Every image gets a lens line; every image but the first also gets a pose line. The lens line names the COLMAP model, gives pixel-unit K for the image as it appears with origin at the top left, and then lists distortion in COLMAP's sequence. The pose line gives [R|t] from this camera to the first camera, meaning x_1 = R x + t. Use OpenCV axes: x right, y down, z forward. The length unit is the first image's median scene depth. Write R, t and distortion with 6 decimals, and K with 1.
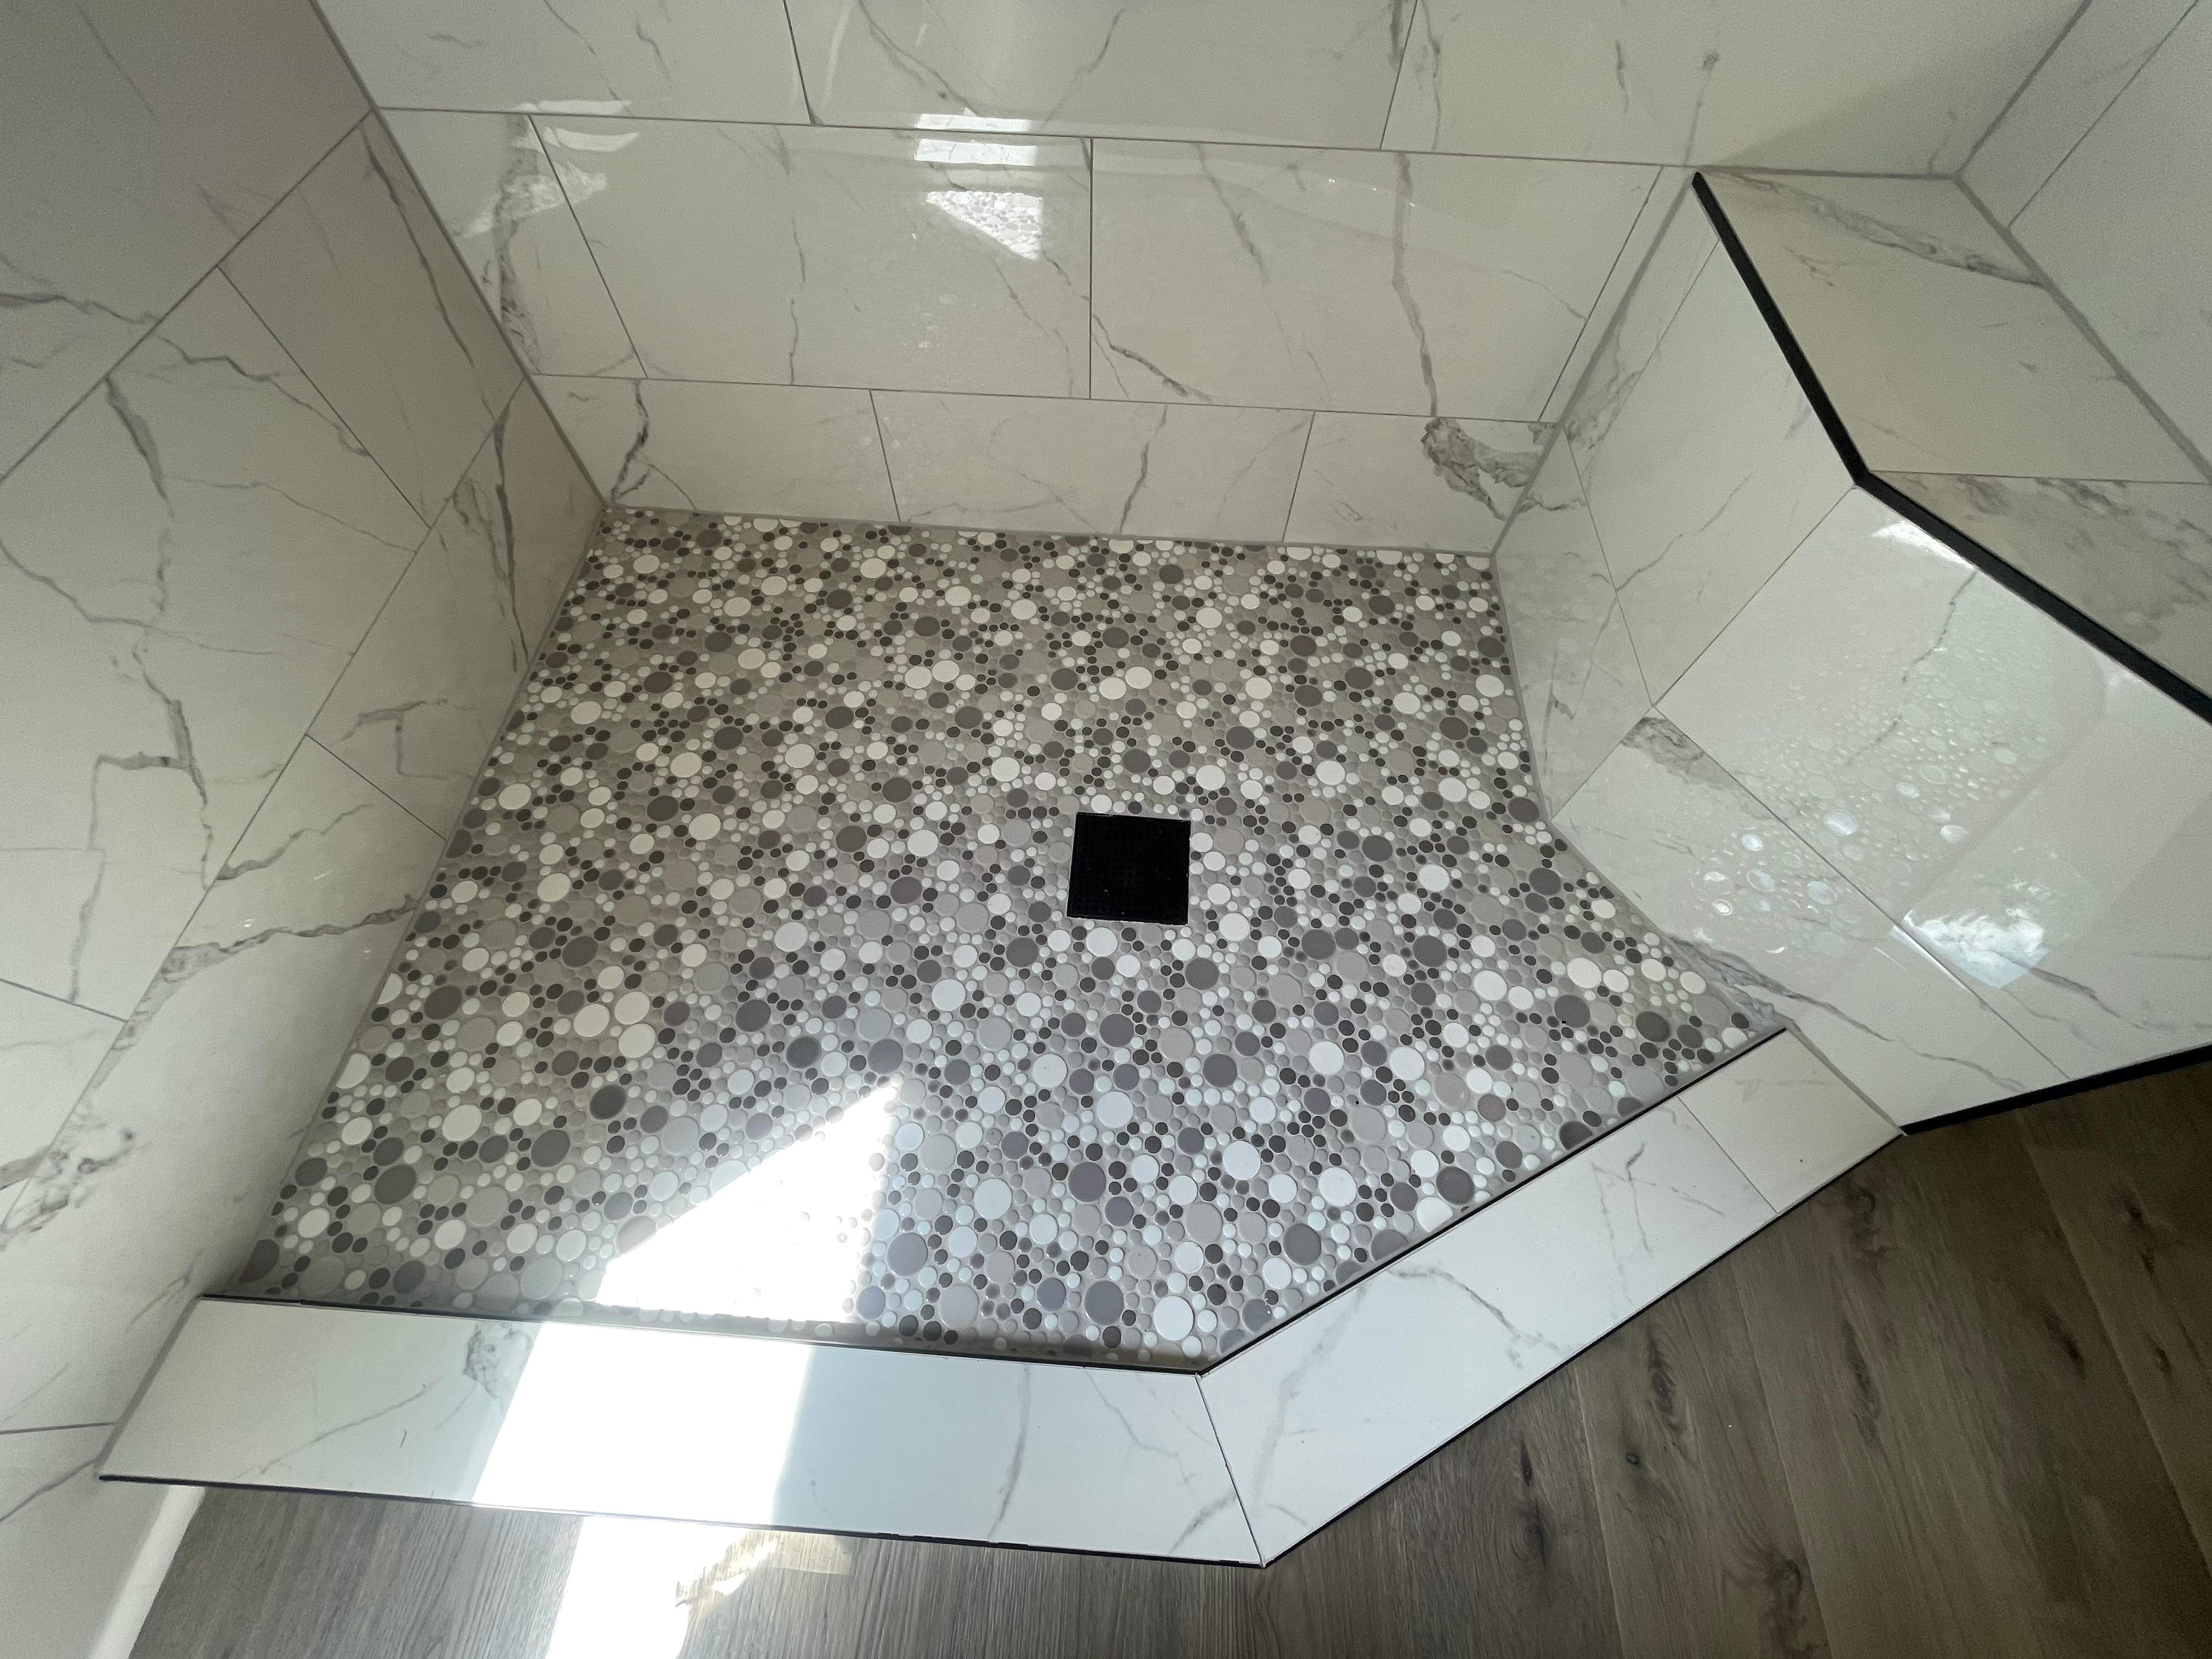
lens RADIAL K [[889.2, 0, 1101.3], [0, 889.2, 829.7], [0, 0, 1]] dist [-0.001950, -0.000214]
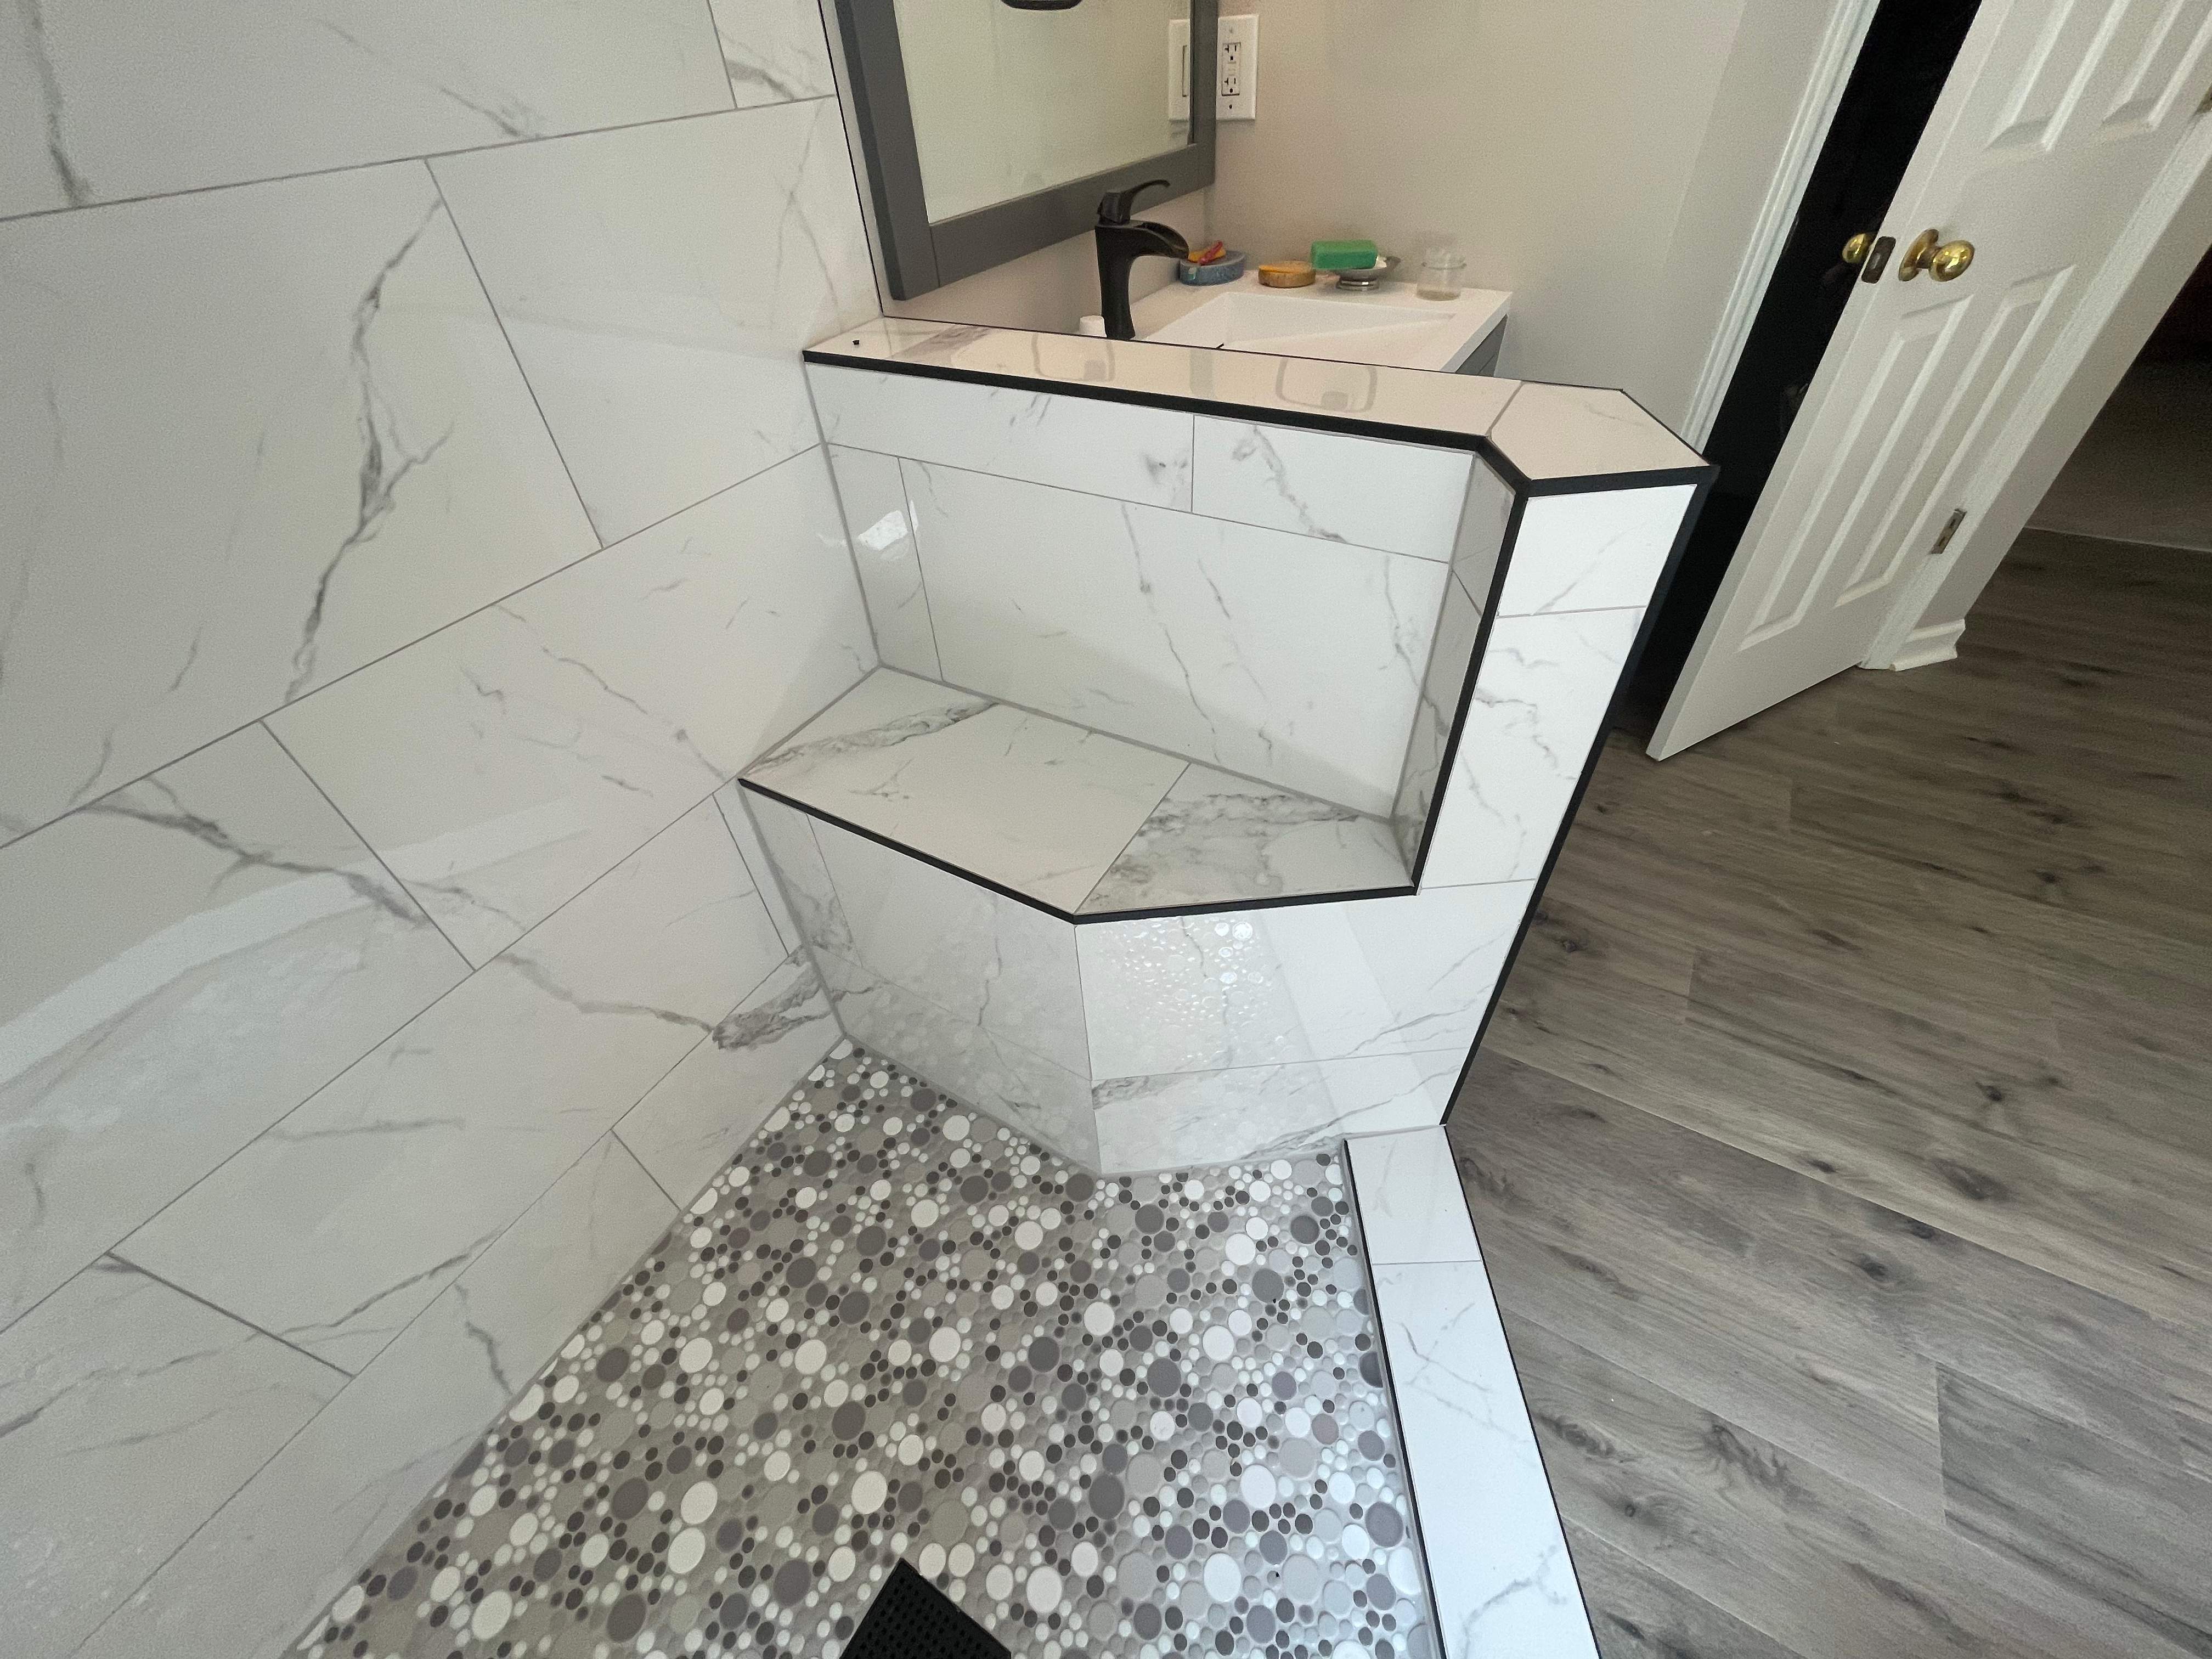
lens RADIAL K [[889.2, 0, 1101.3], [0, 889.2, 829.7], [0, 0, 1]] dist [-0.001950, -0.000214]
pose [[0.453879, -0.637213, 0.622860, 0.103758], [0.801314, 0.597613, 0.027466, -0.291096], [-0.389731, 0.486640, 0.781851, -0.039088]]
